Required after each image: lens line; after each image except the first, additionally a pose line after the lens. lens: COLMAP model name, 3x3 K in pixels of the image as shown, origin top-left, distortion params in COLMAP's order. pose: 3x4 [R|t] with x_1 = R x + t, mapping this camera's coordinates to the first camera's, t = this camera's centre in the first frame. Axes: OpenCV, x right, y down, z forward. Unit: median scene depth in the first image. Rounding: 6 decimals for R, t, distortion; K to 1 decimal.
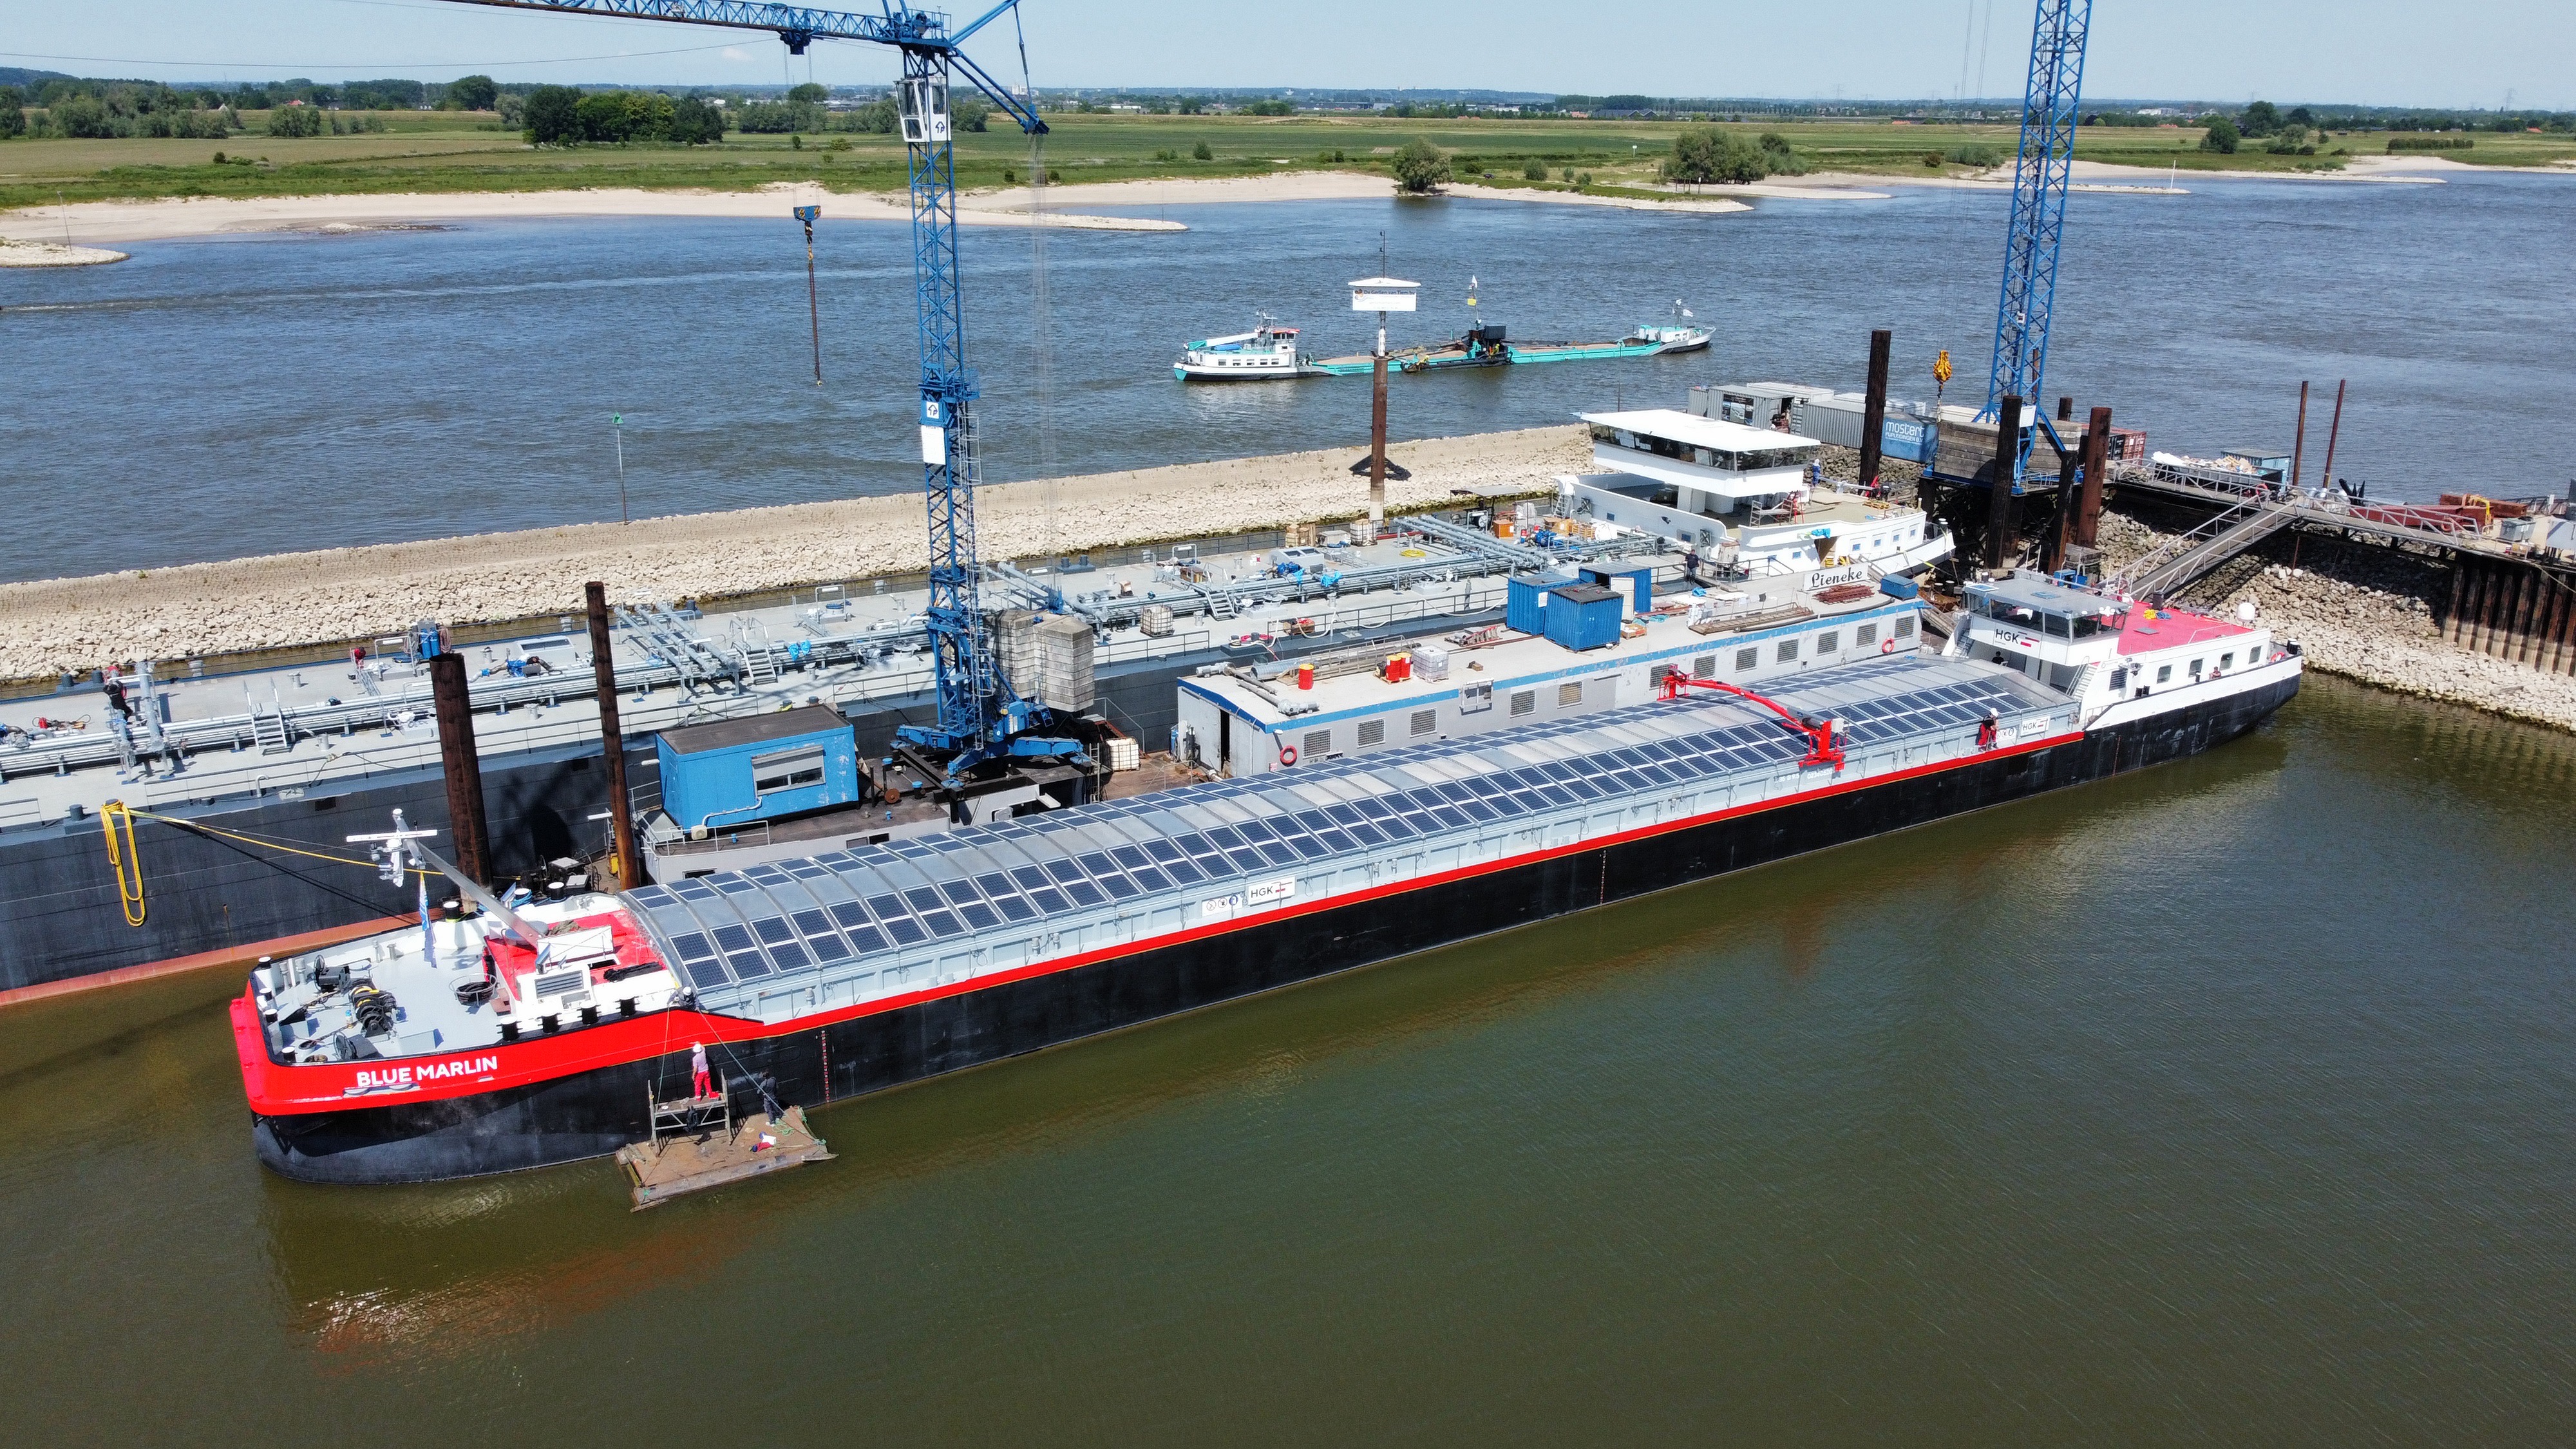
lens RADIAL K [[1953.2, 0, 1288.0], [0, 1953.2, 724.5], [0, 0, 1]] dist [-0.002880, -0.002368]
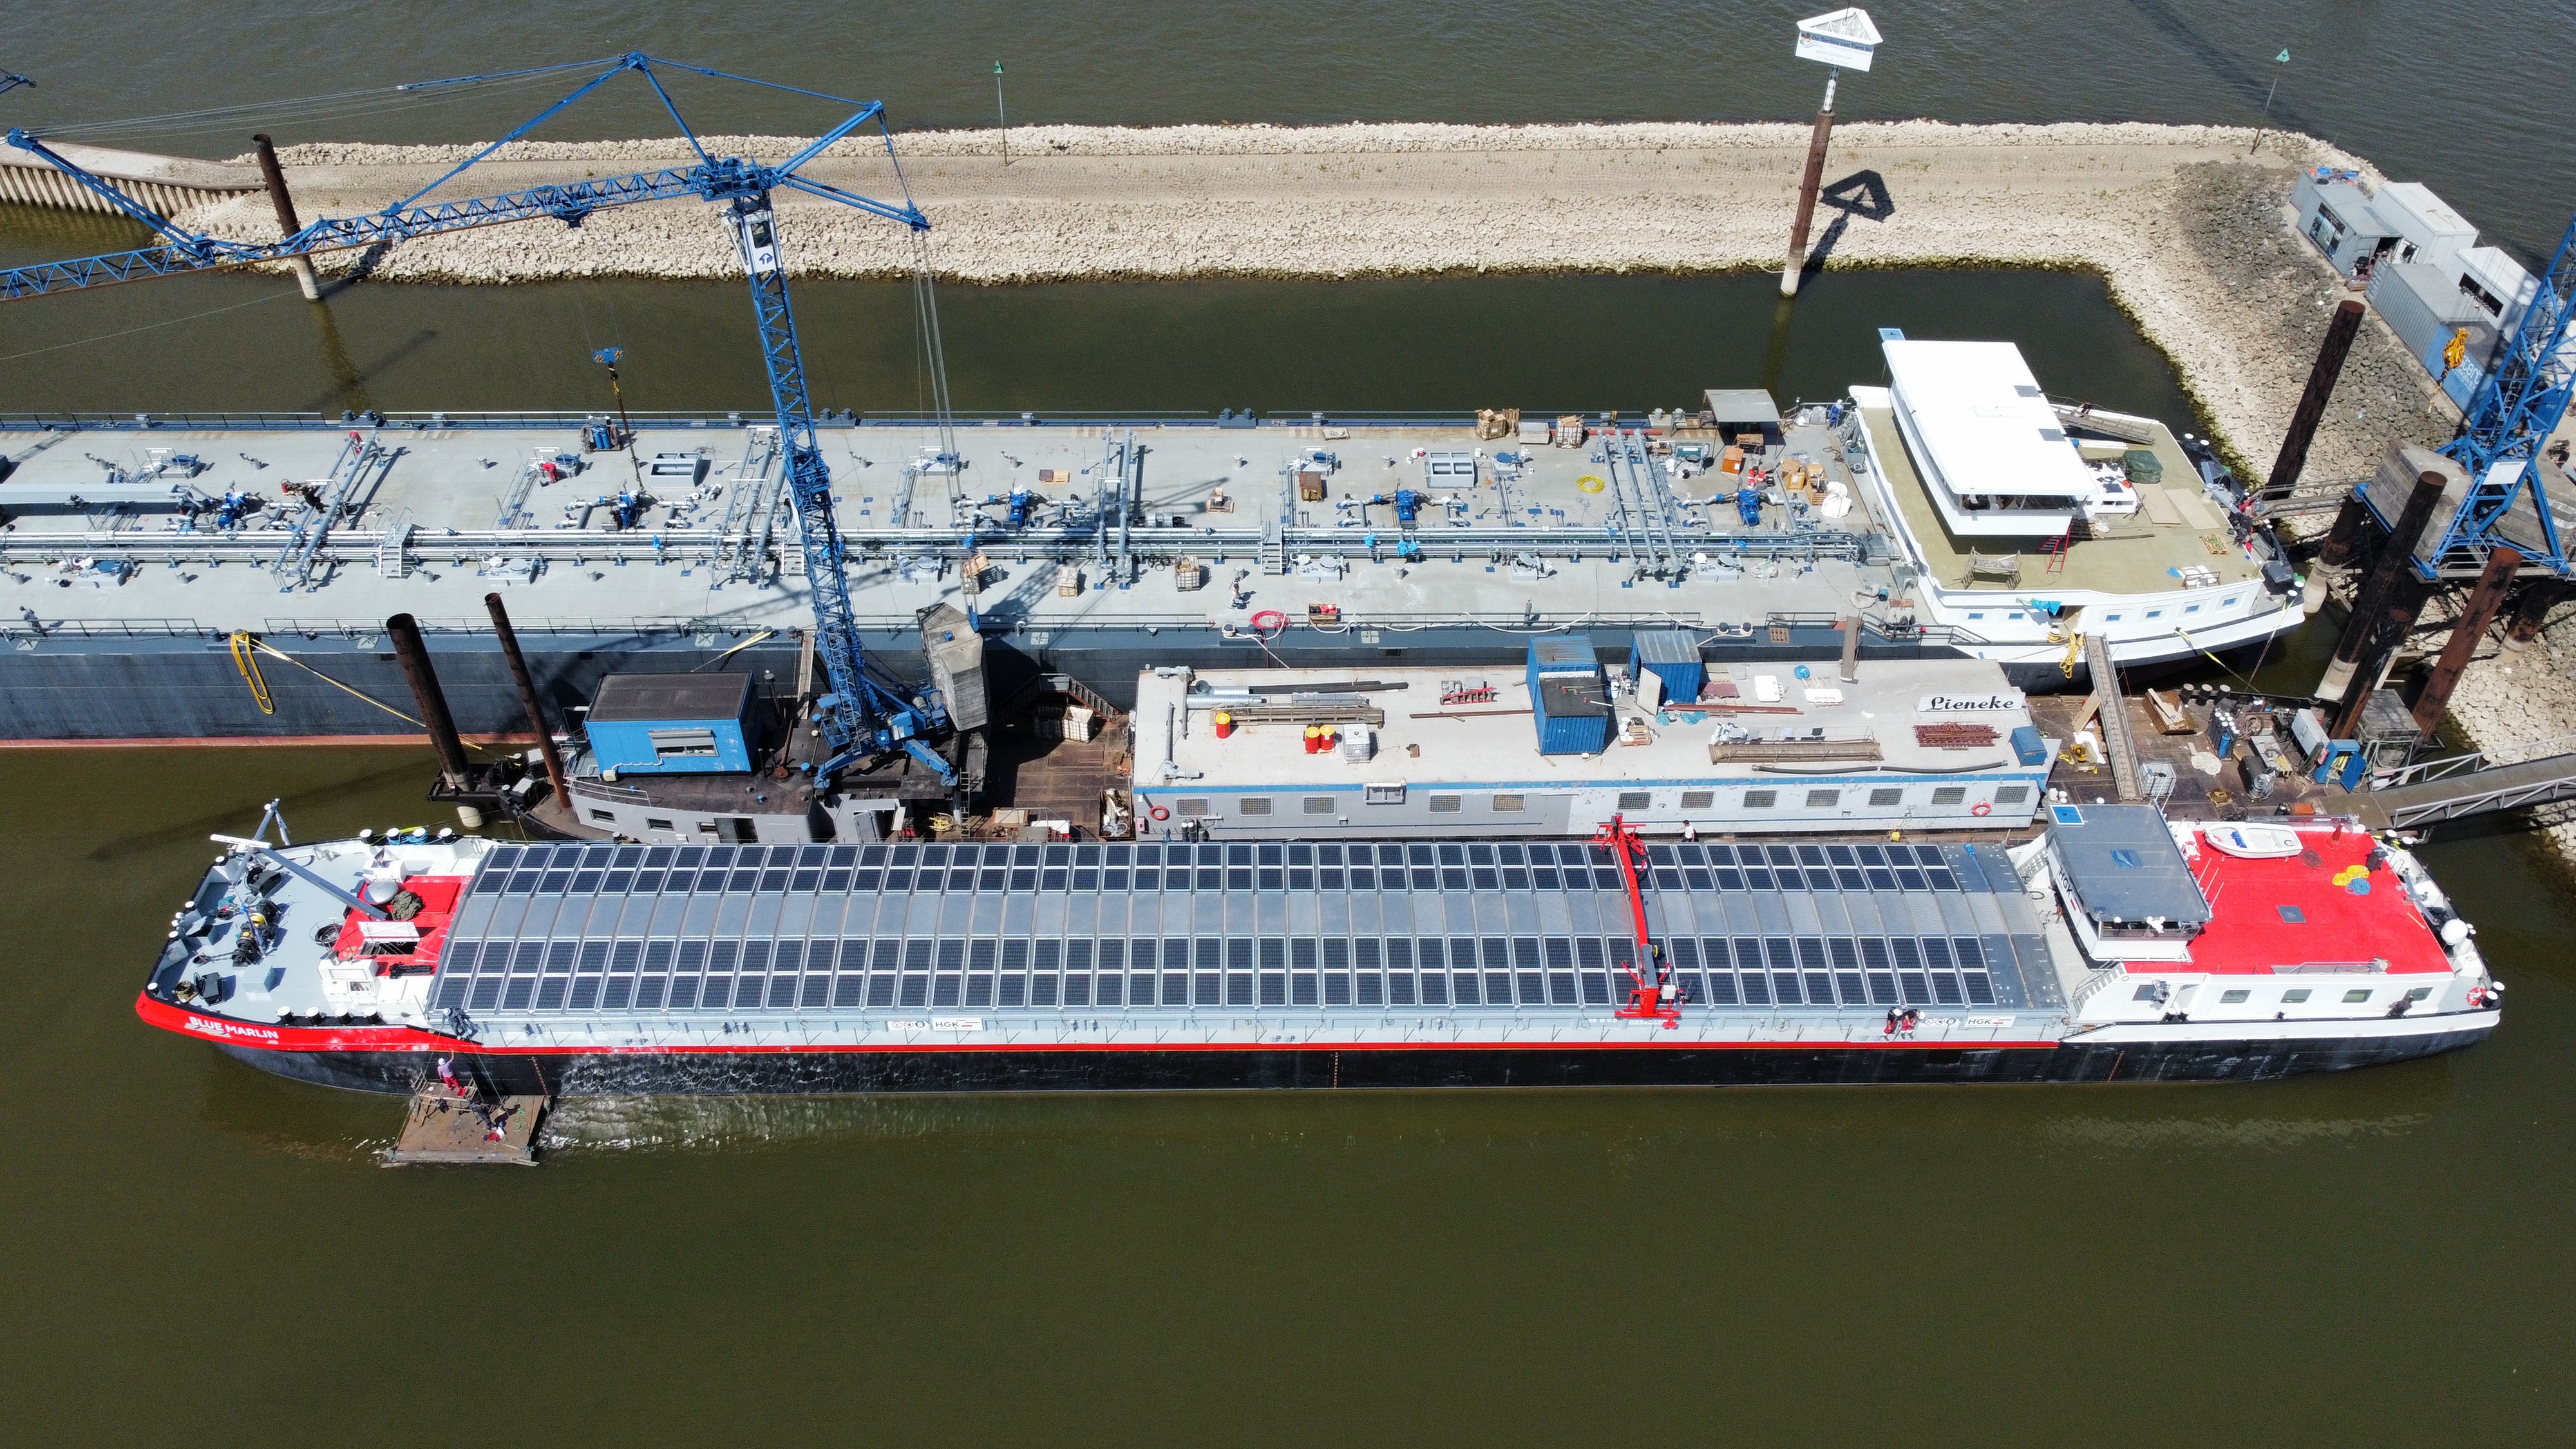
lens RADIAL K [[1953.2, 0, 1288.0], [0, 1953.2, 724.5], [0, 0, 1]] dist [-0.002880, -0.002368]
pose [[0.864115, 0.335846, -0.374850, 0.409359], [-0.156258, 0.887011, 0.434505, -0.461159], [0.478423, -0.316889, 0.818958, 0.191219]]
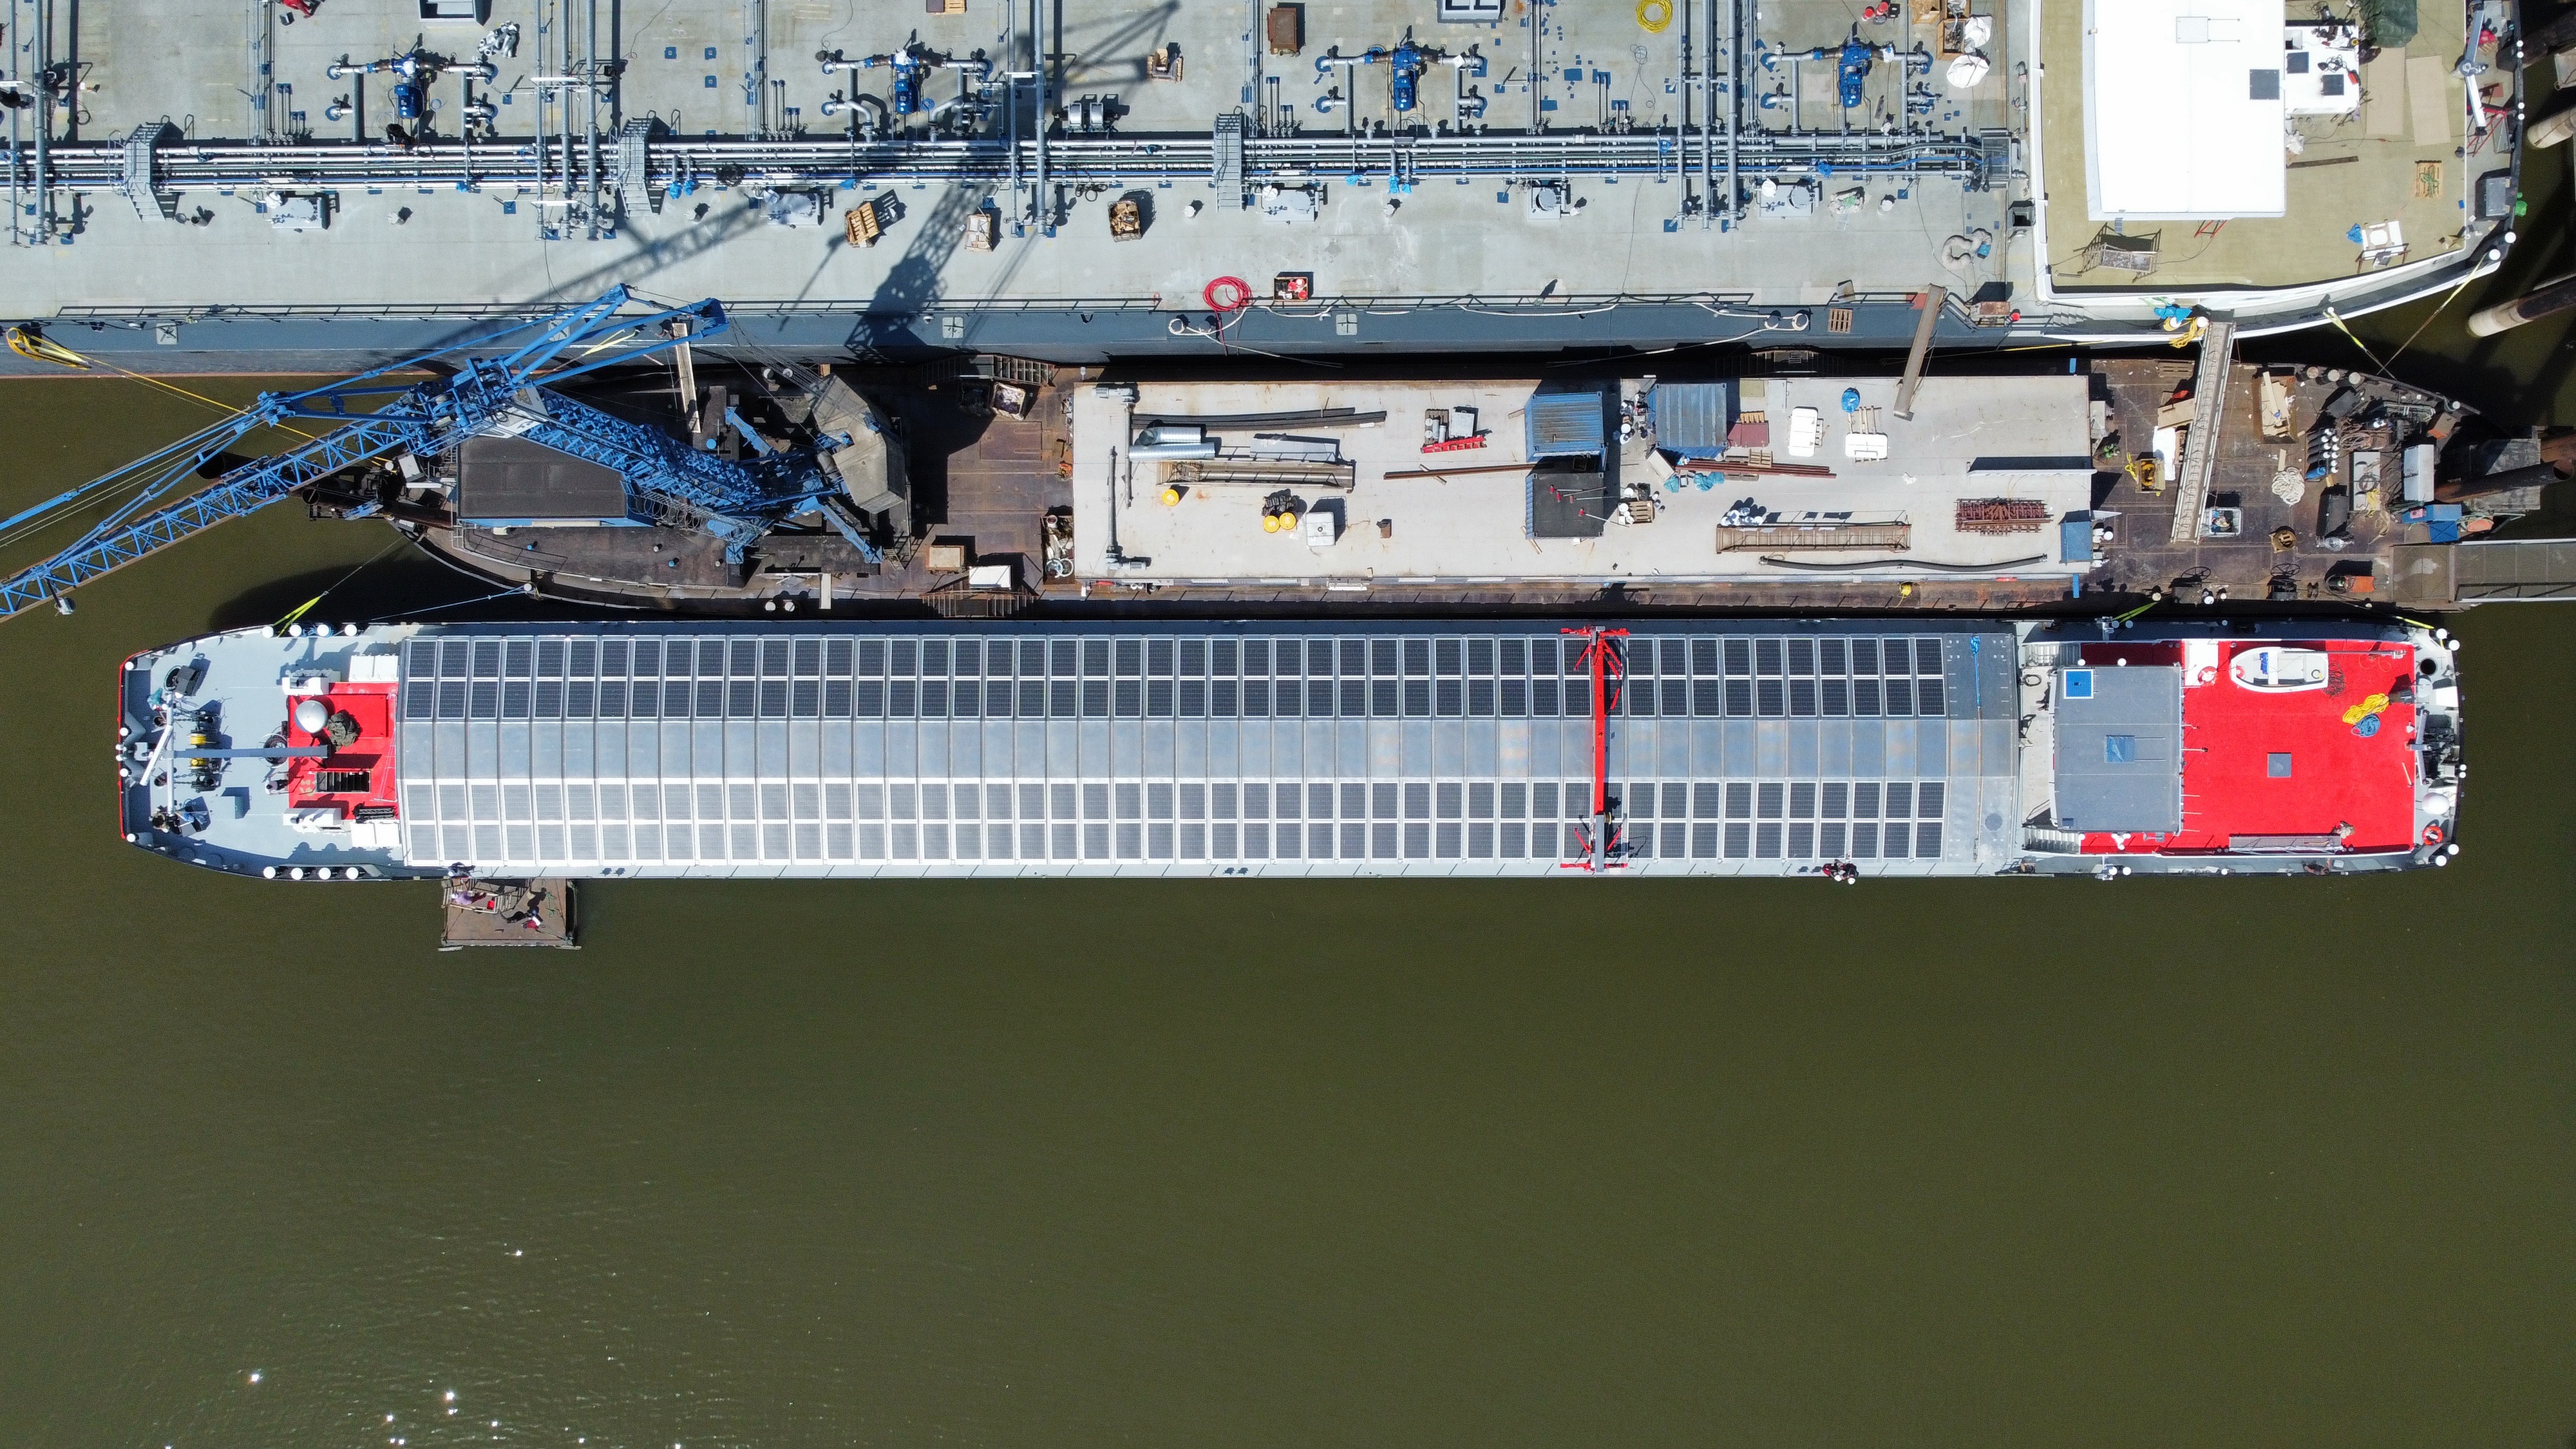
lens RADIAL K [[1953.2, 0, 1288.0], [0, 1953.2, 724.5], [0, 0, 1]] dist [-0.002880, -0.002368]
pose [[0.854561, 0.519259, -0.009761, 0.115690], [-0.143627, 0.254349, 0.956388, -0.847136], [0.499095, -0.815890, 0.291937, 0.673731]]
